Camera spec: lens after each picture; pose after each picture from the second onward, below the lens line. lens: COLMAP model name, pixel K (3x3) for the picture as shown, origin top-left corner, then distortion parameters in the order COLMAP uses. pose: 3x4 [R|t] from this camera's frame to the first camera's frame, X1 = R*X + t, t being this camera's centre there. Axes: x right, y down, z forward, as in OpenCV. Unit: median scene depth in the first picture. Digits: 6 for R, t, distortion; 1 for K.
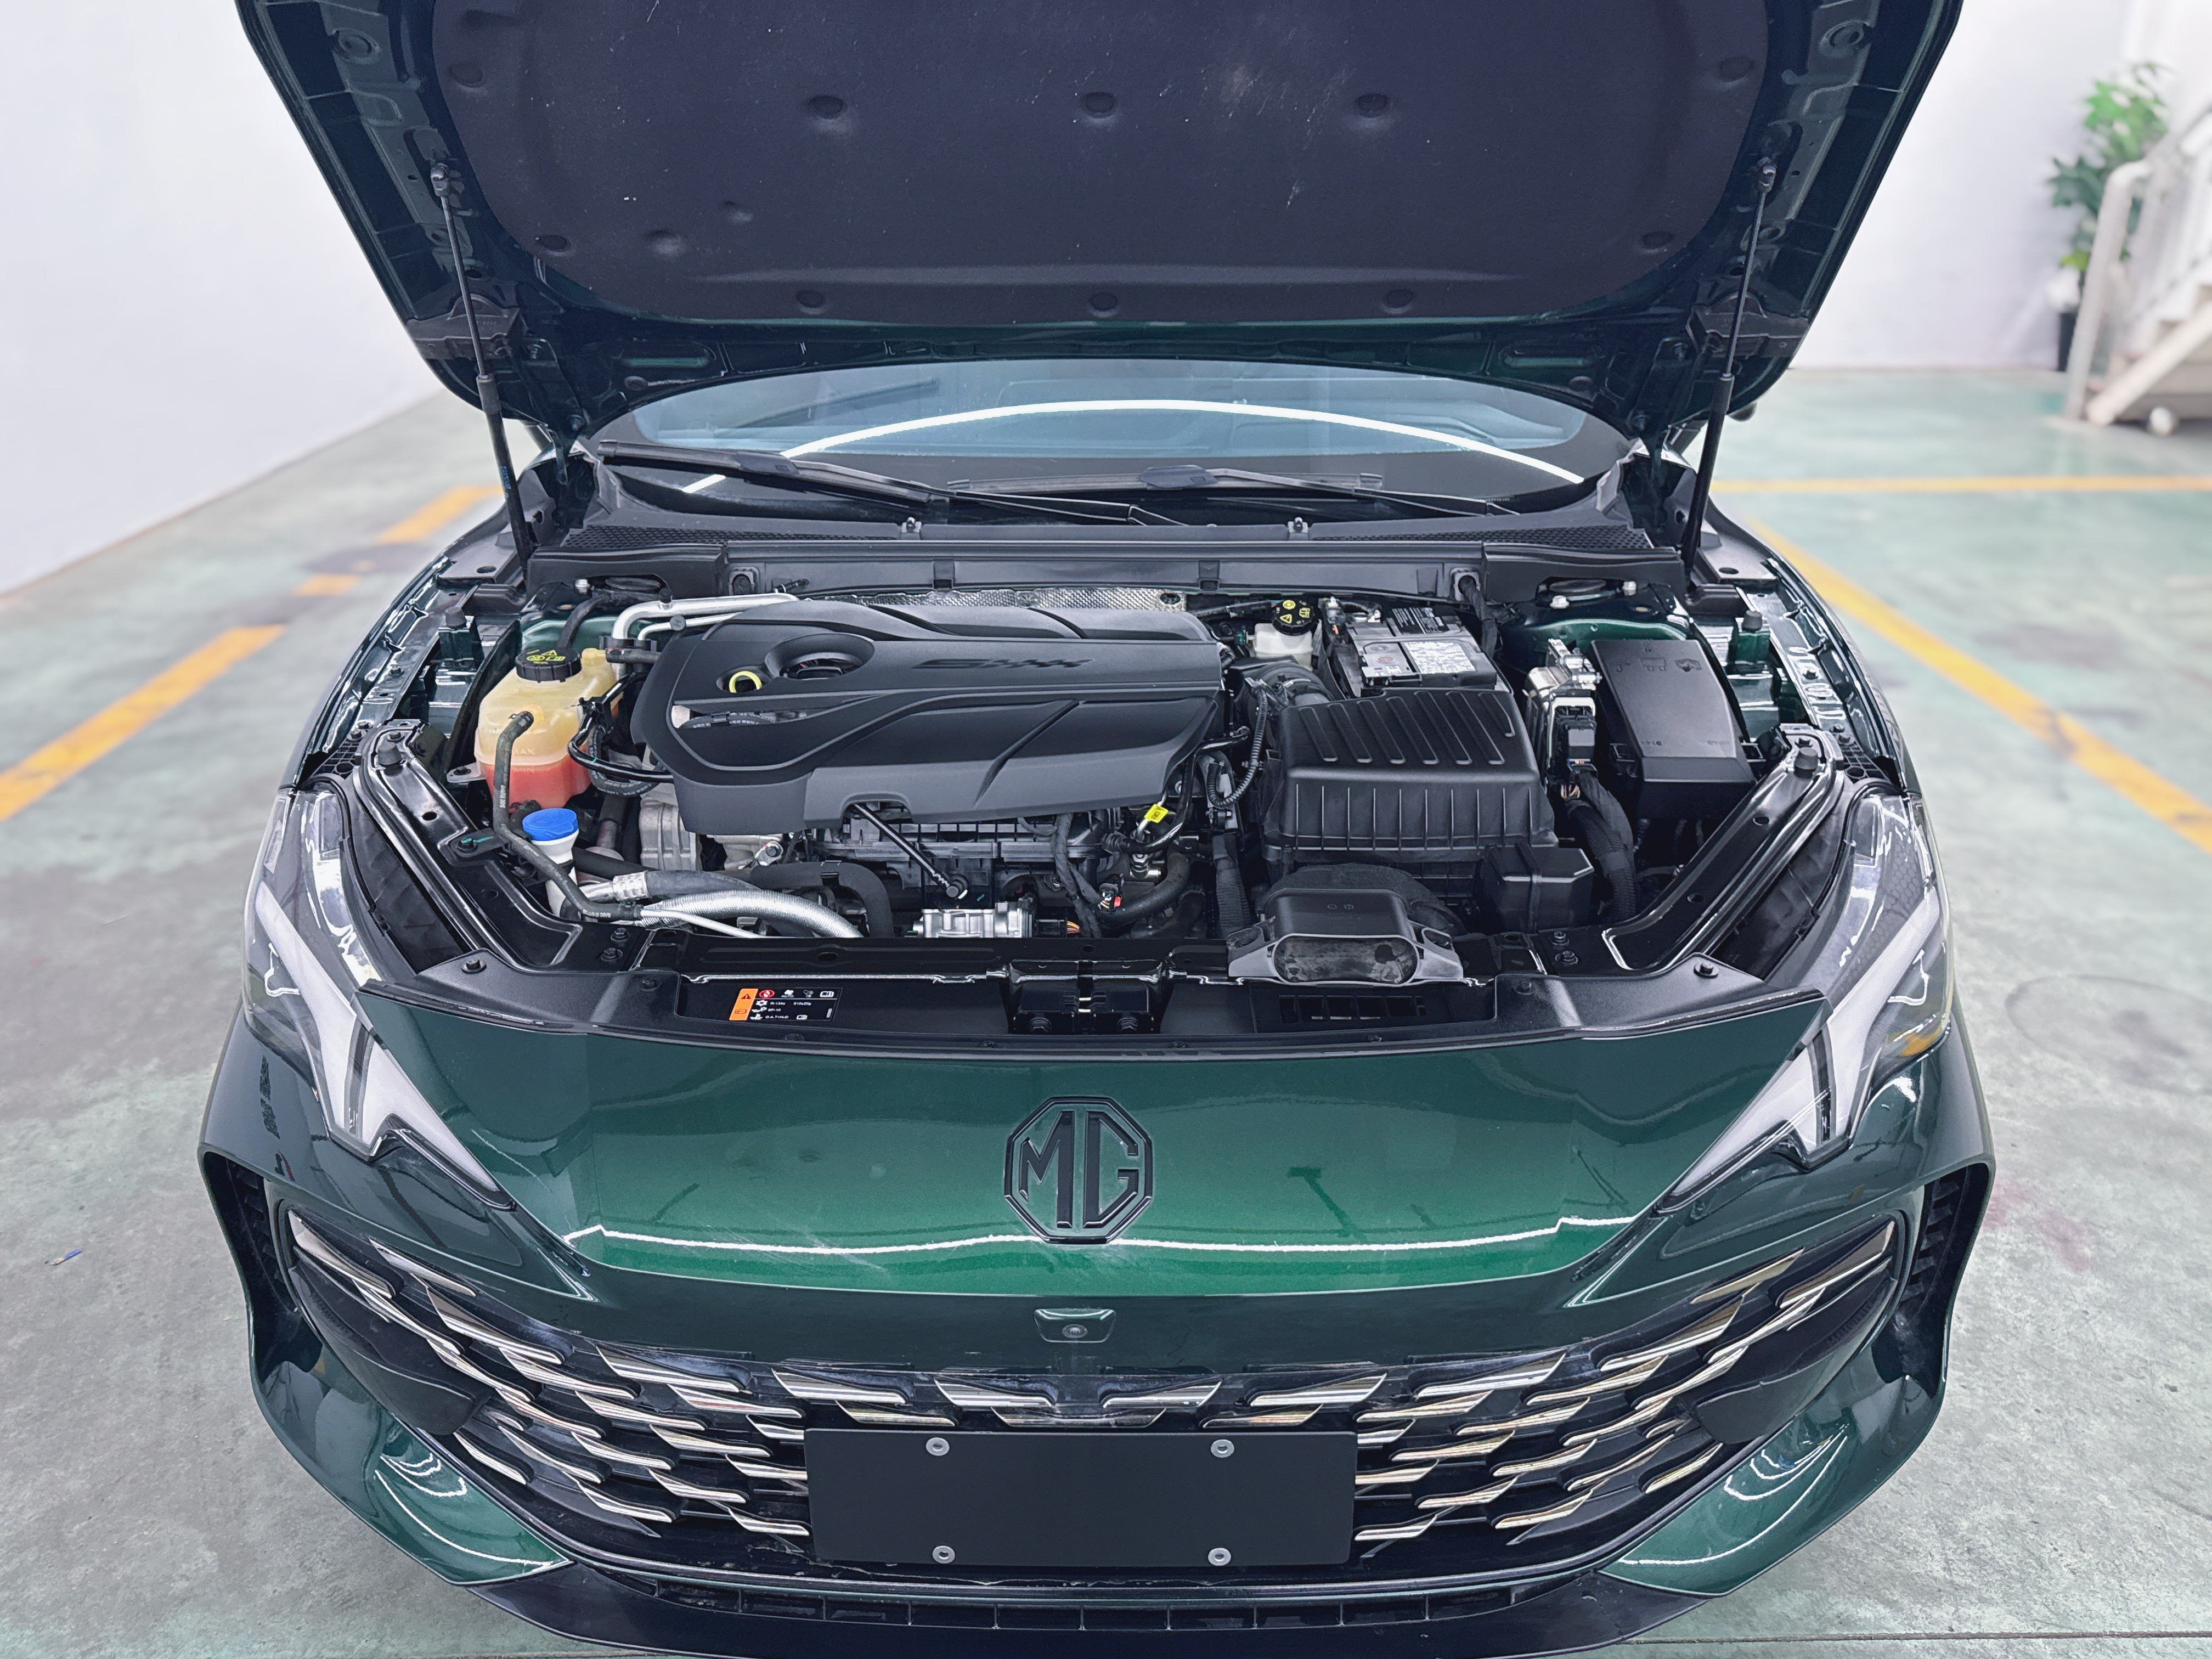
lens RADIAL K [[1714.8, 0, 1101.6], [0, 1714.8, 845.1], [0, 0, 1]] dist [0.058852, -0.079759]
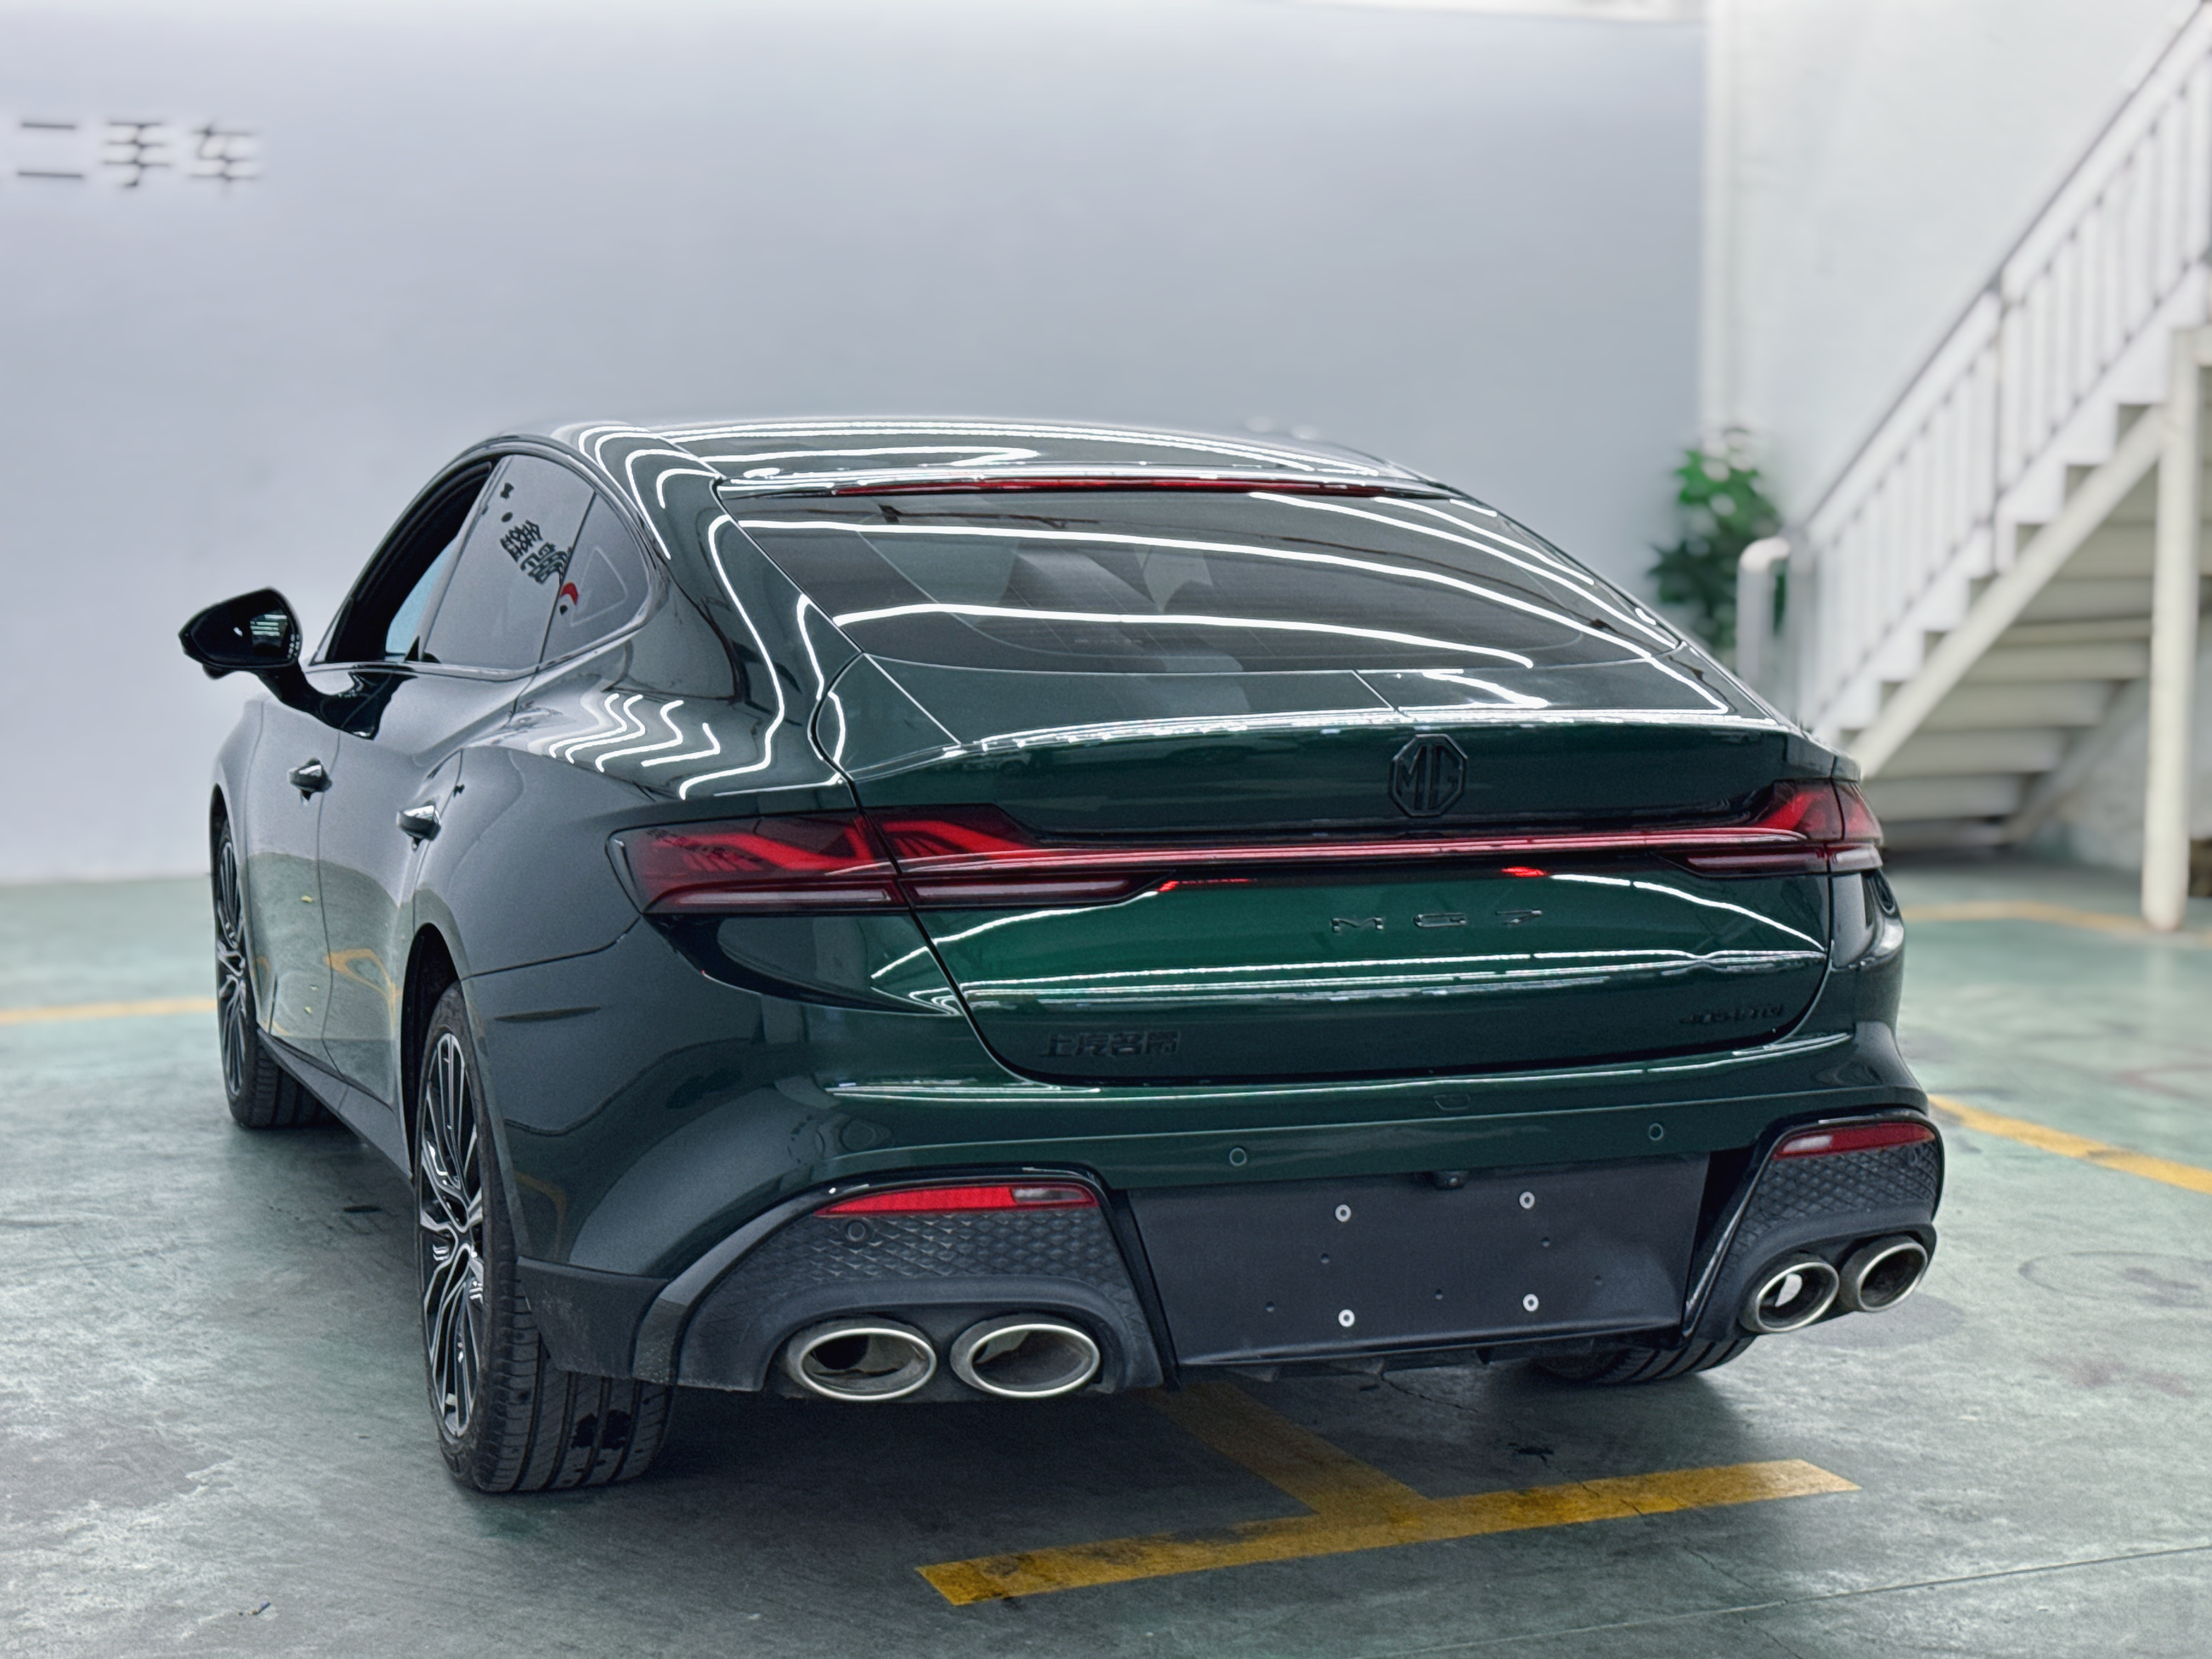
lens RADIAL K [[3385.0, 0, 1093.5], [0, 3385.0, 836.9], [0, 0, 1]] dist [0.117344, 0.000000]
pose [[0.933807, -0.032897, 0.356262, -0.510138], [0.140584, 0.949408, -0.280821, 0.260399], [-0.329000, 0.312317, 0.891189, -0.490003]]
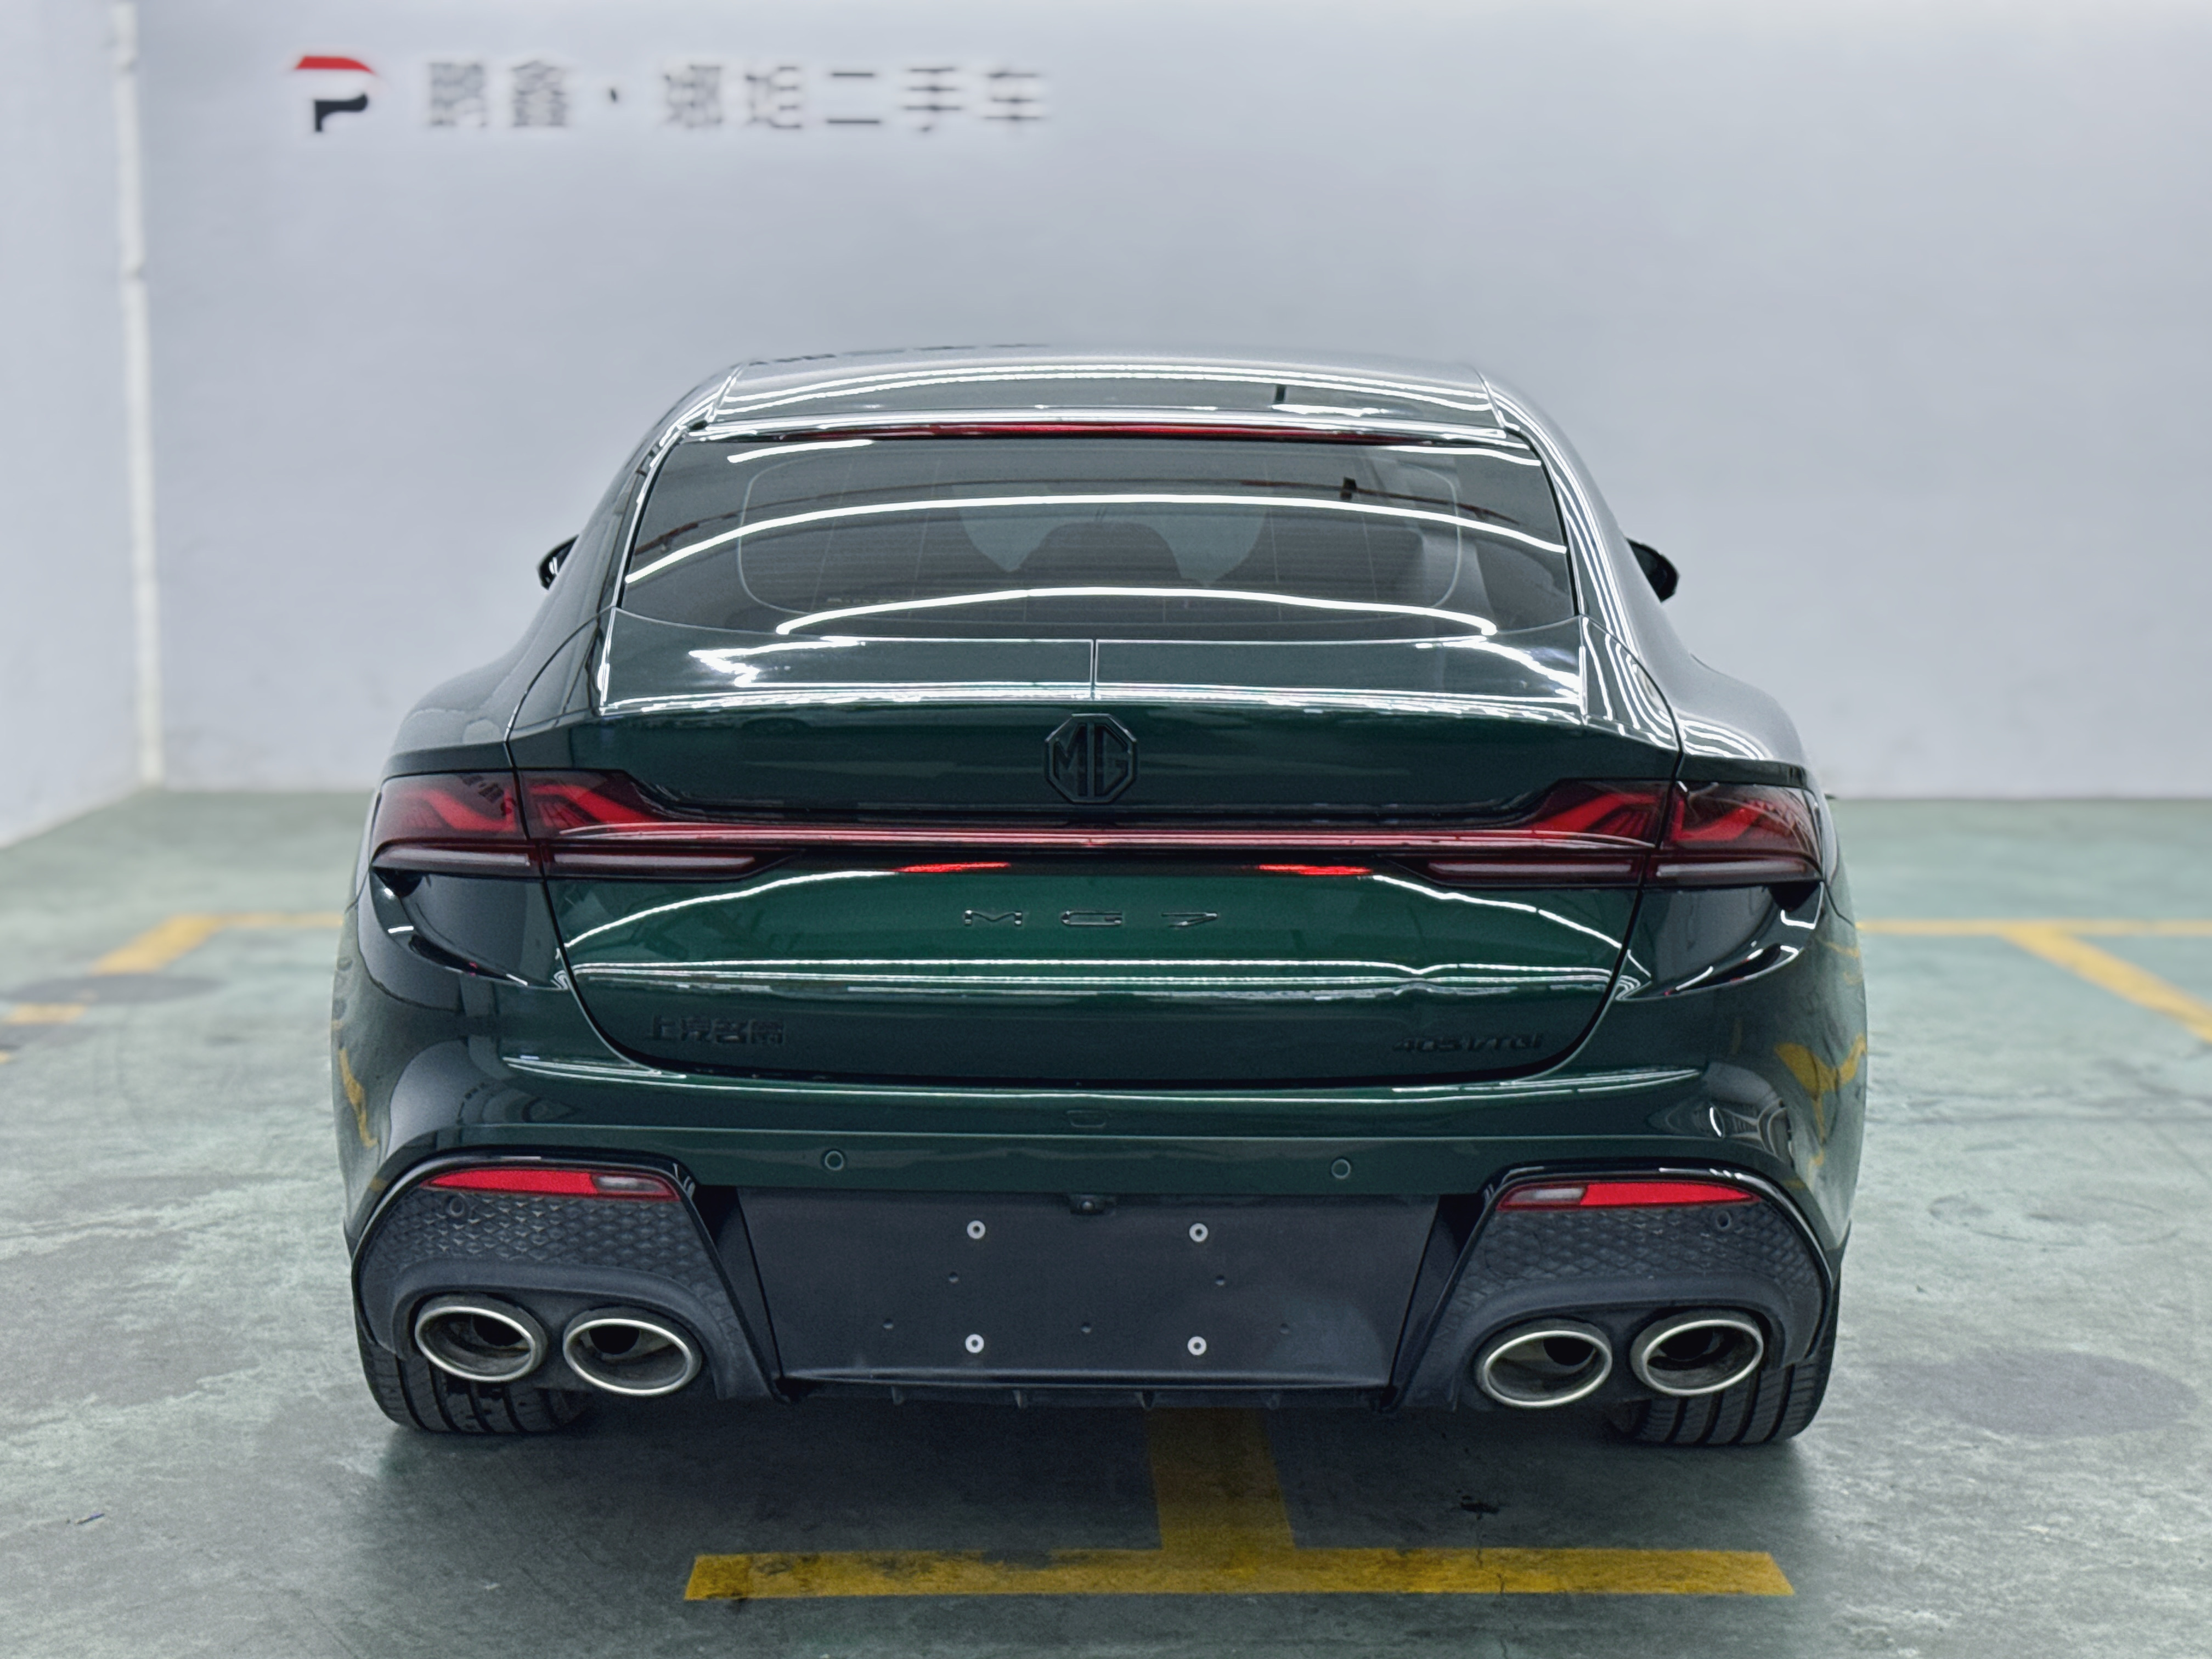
lens RADIAL K [[3385.0, 0, 1100.0], [0, 3385.0, 834.2], [0, 0, 1]] dist [0.117344, 0.000000]
pose [[0.999904, 0.007613, 0.011565, -0.064995], [-0.003996, 0.958408, -0.285374, 0.254875], [-0.013256, 0.285300, 0.958347, -0.502184]]
